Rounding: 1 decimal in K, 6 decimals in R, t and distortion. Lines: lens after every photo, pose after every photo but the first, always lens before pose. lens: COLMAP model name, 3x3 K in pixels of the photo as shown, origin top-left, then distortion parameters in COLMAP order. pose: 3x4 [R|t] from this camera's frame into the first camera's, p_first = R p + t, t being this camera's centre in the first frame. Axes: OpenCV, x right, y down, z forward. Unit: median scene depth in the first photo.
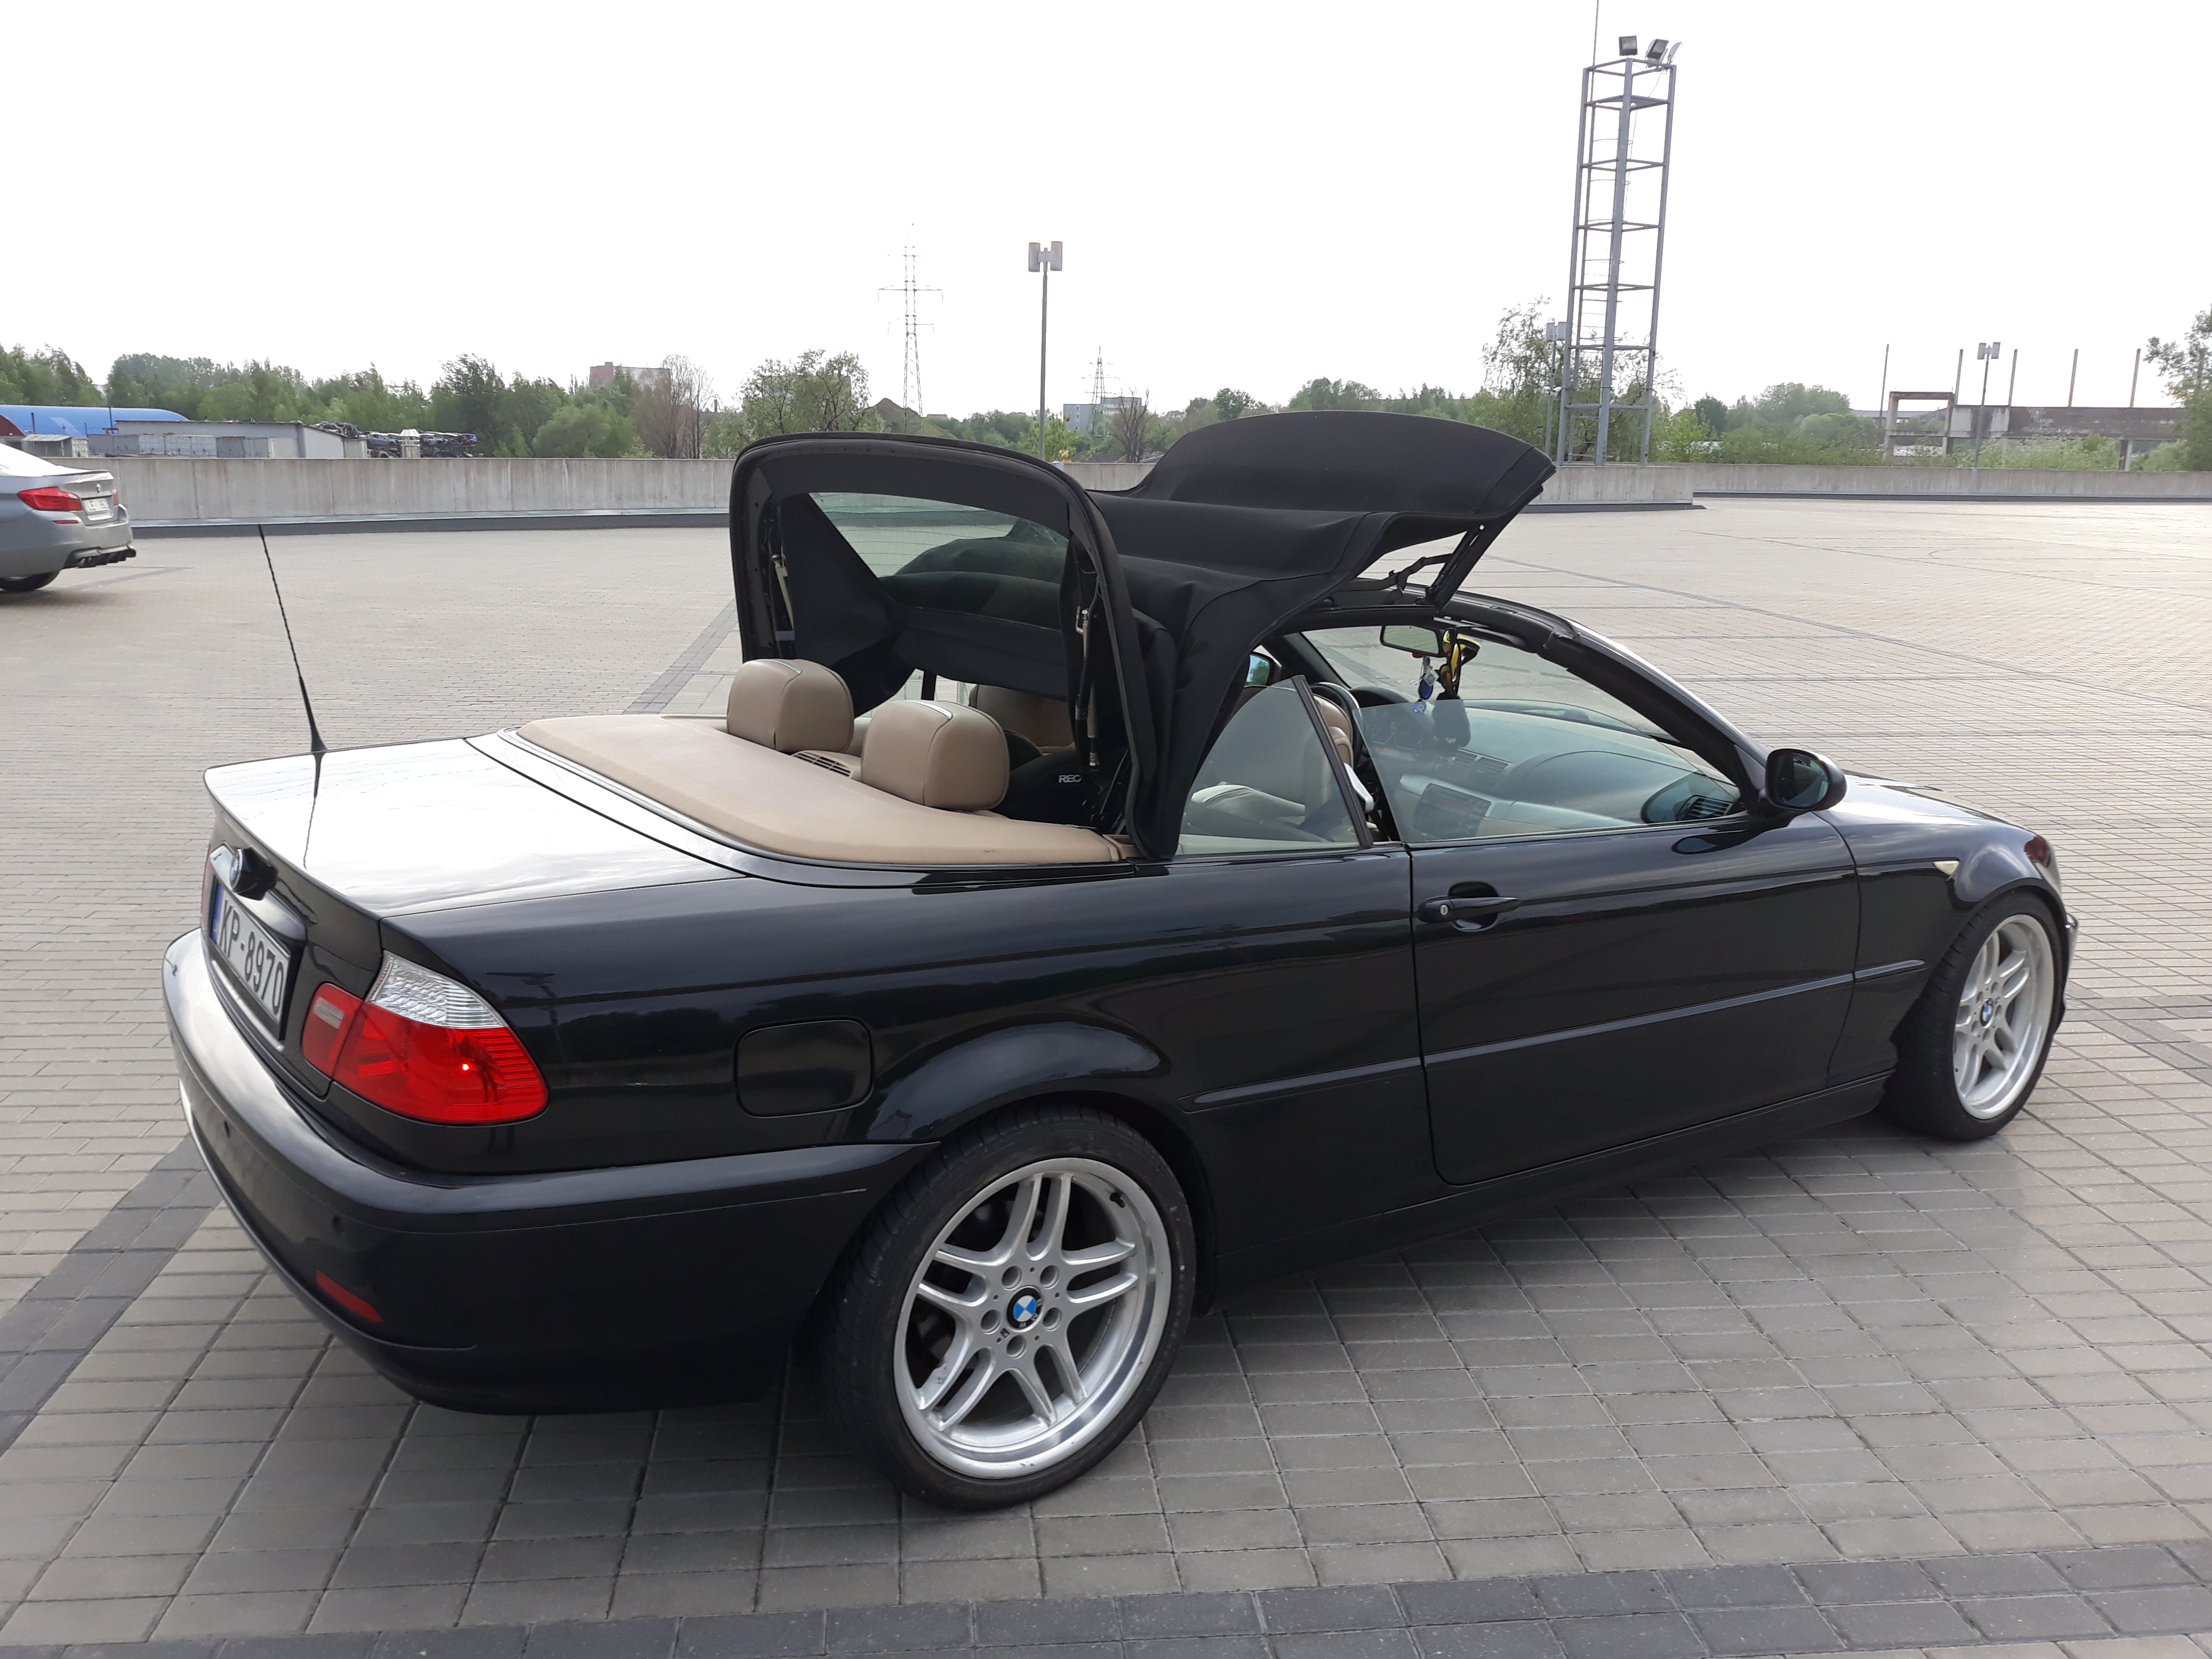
lens RADIAL K [[1830.6, 0, 1114.1], [0, 1830.6, 856.8], [0, 0, 1]] dist [-0.020629, 0.016144]
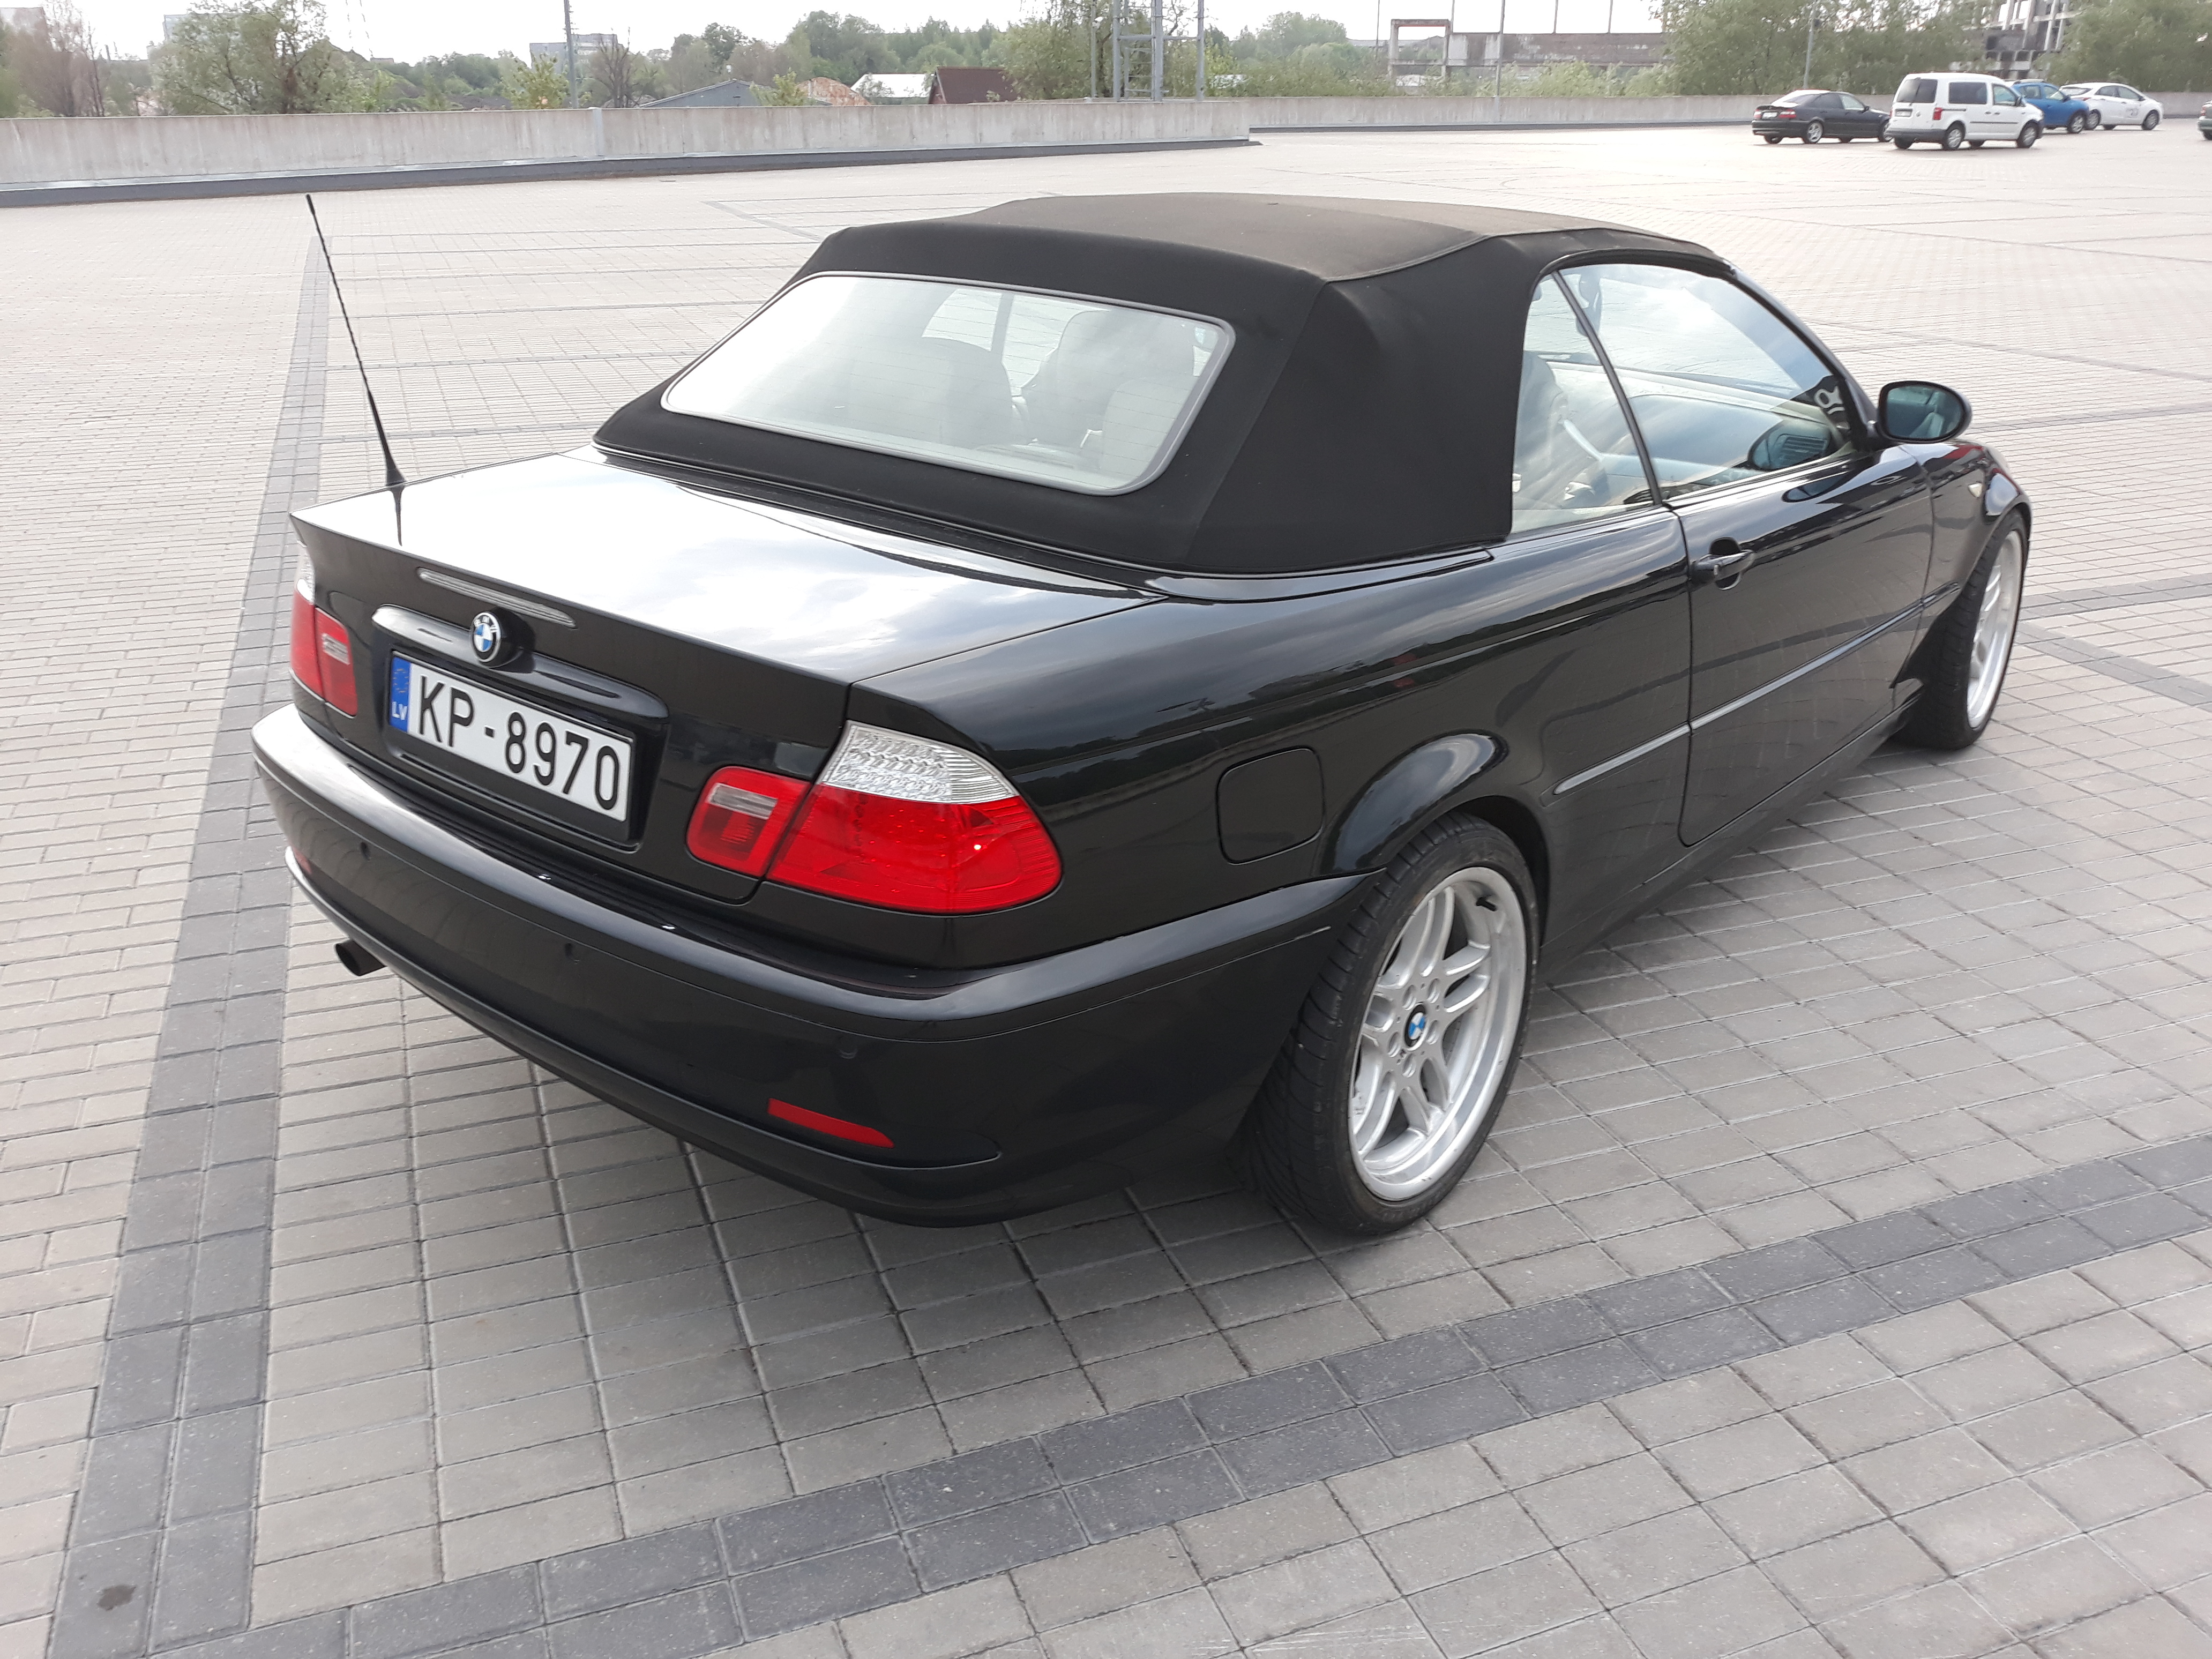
lens RADIAL K [[1823.5, 0, 1114.9], [0, 1823.5, 844.8], [0, 0, 1]] dist [-0.017349, 0.023224]
pose [[0.966500, -0.115095, 0.229415, -0.337634], [0.073761, 0.980669, 0.181241, -0.024023], [-0.245840, -0.158248, 0.956306, 0.119839]]
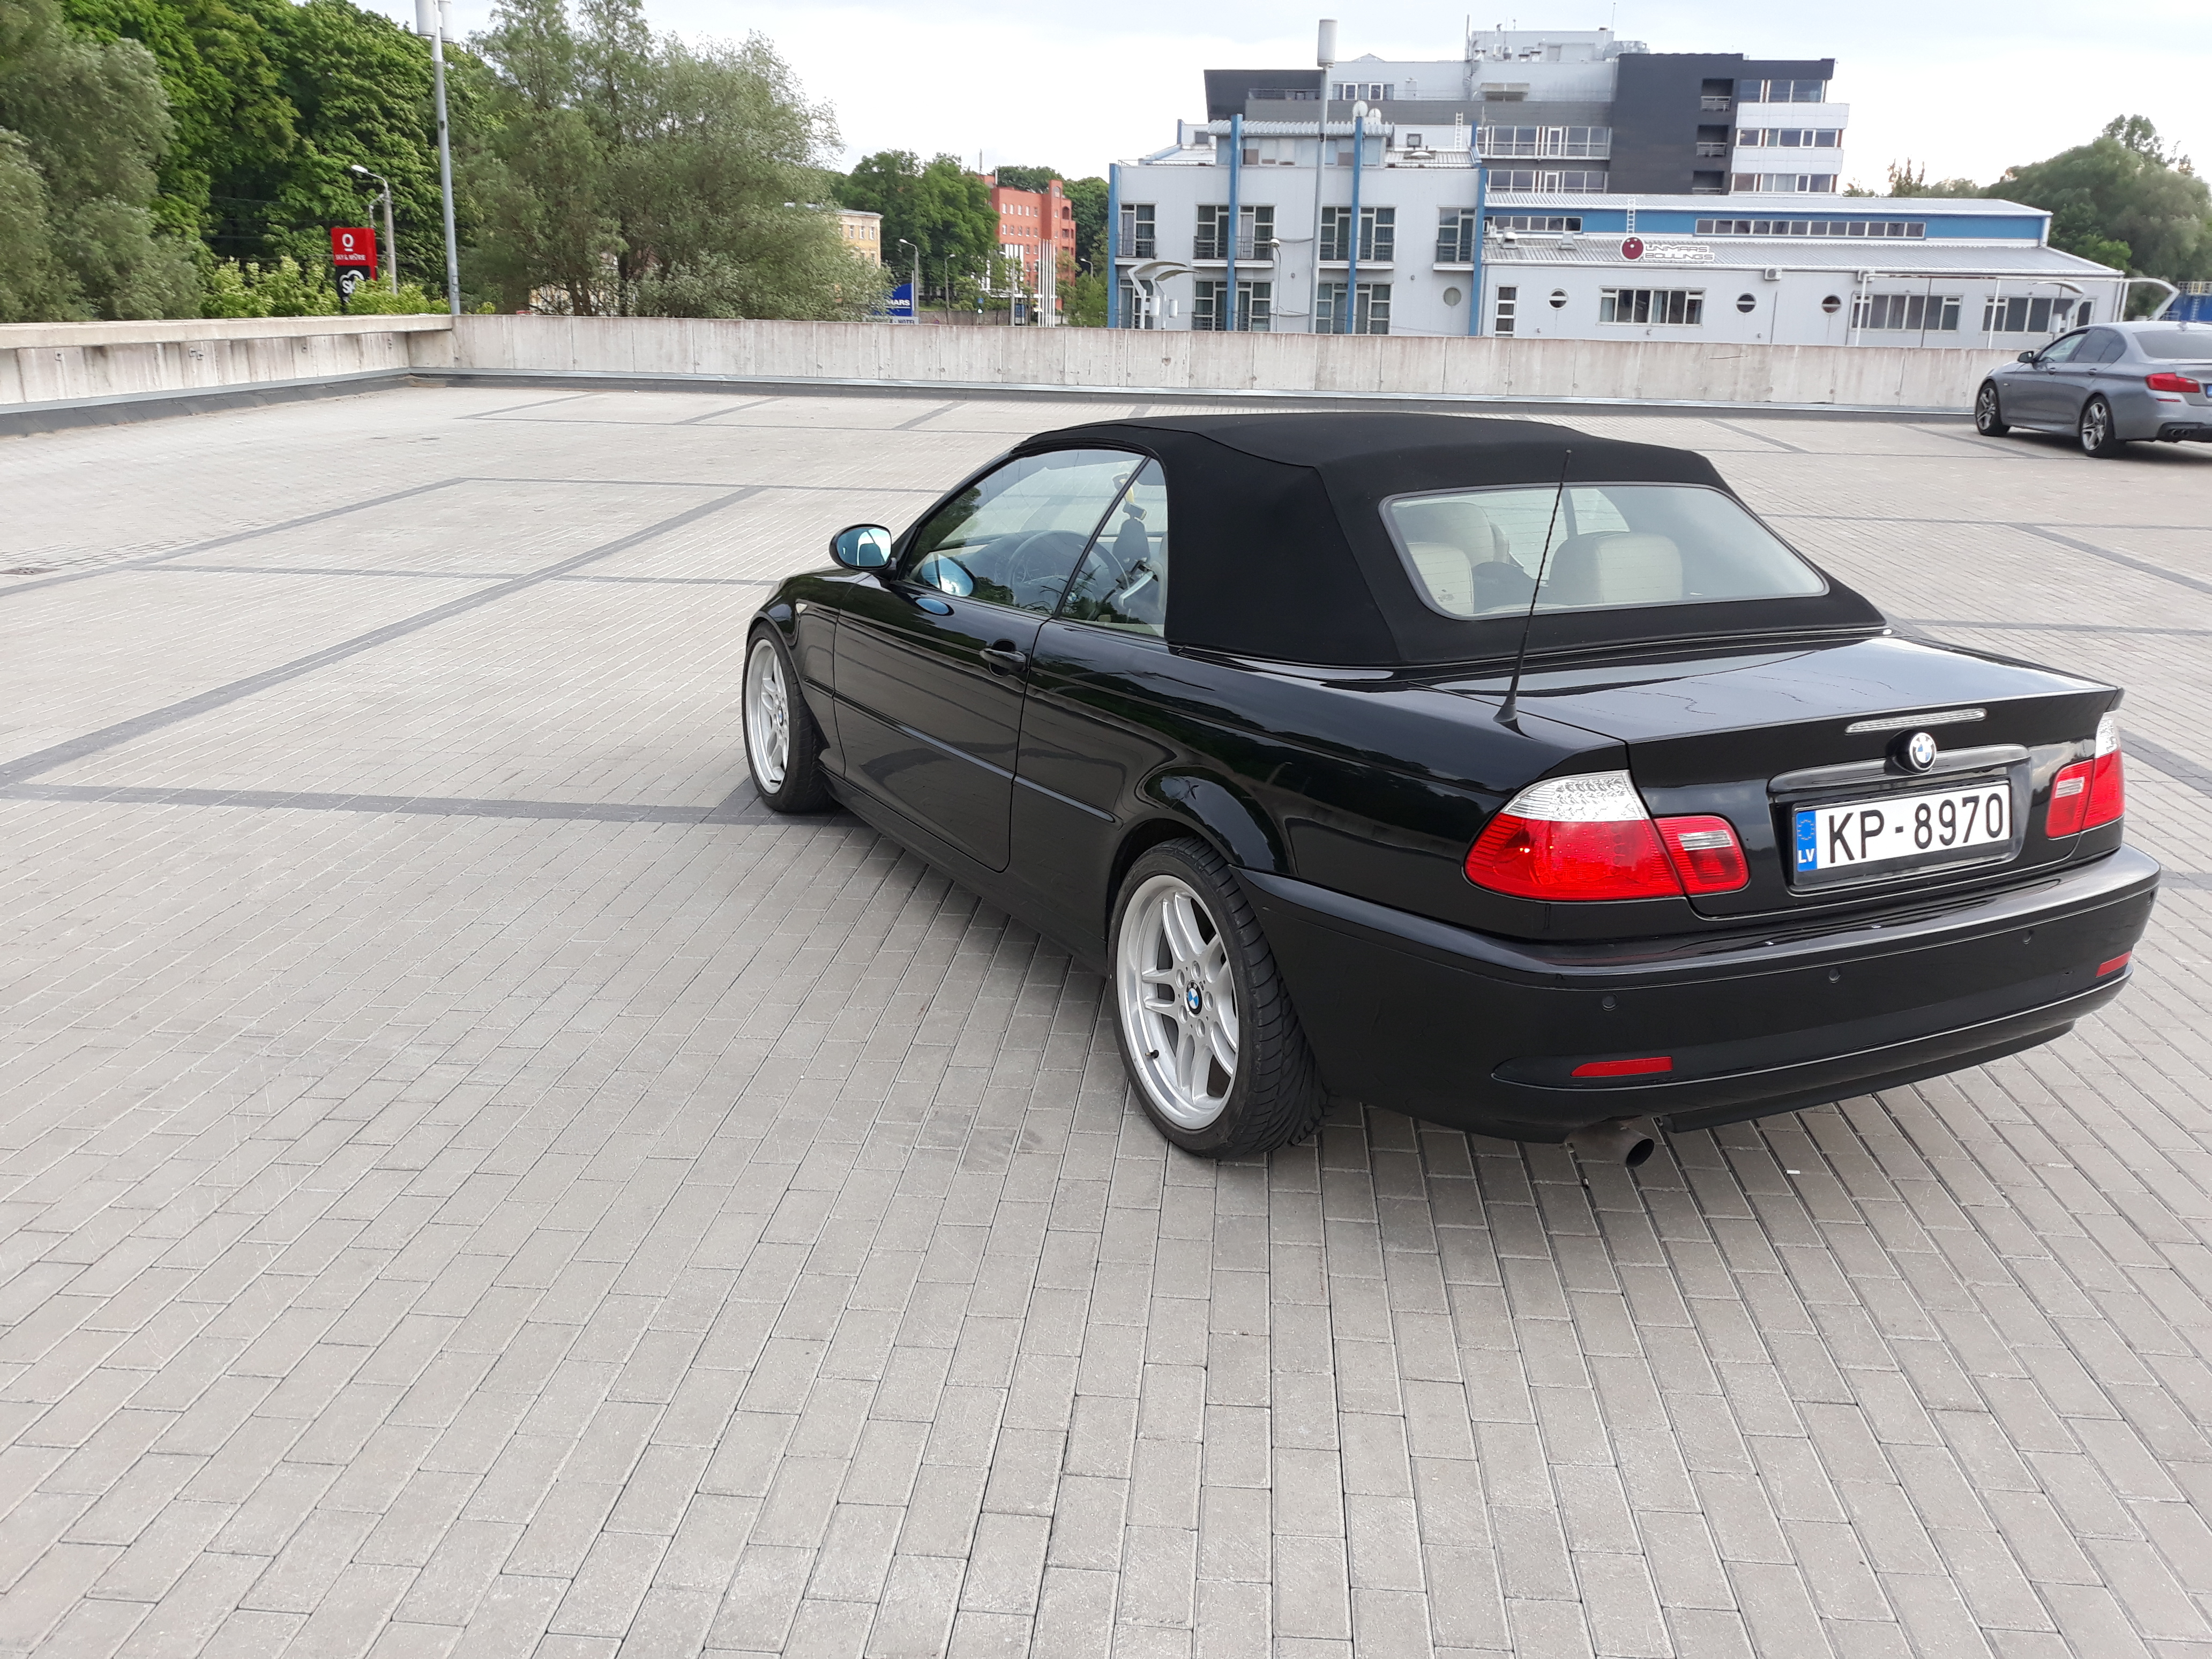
lens RADIAL K [[1823.5, 0, 1114.9], [0, 1823.5, 844.8], [0, 0, 1]] dist [-0.017349, 0.023224]
pose [[0.142118, -0.304016, 0.942007, -1.307881], [0.206956, 0.939760, 0.272068, -0.276117], [-0.967973, 0.156288, 0.196475, 1.043701]]
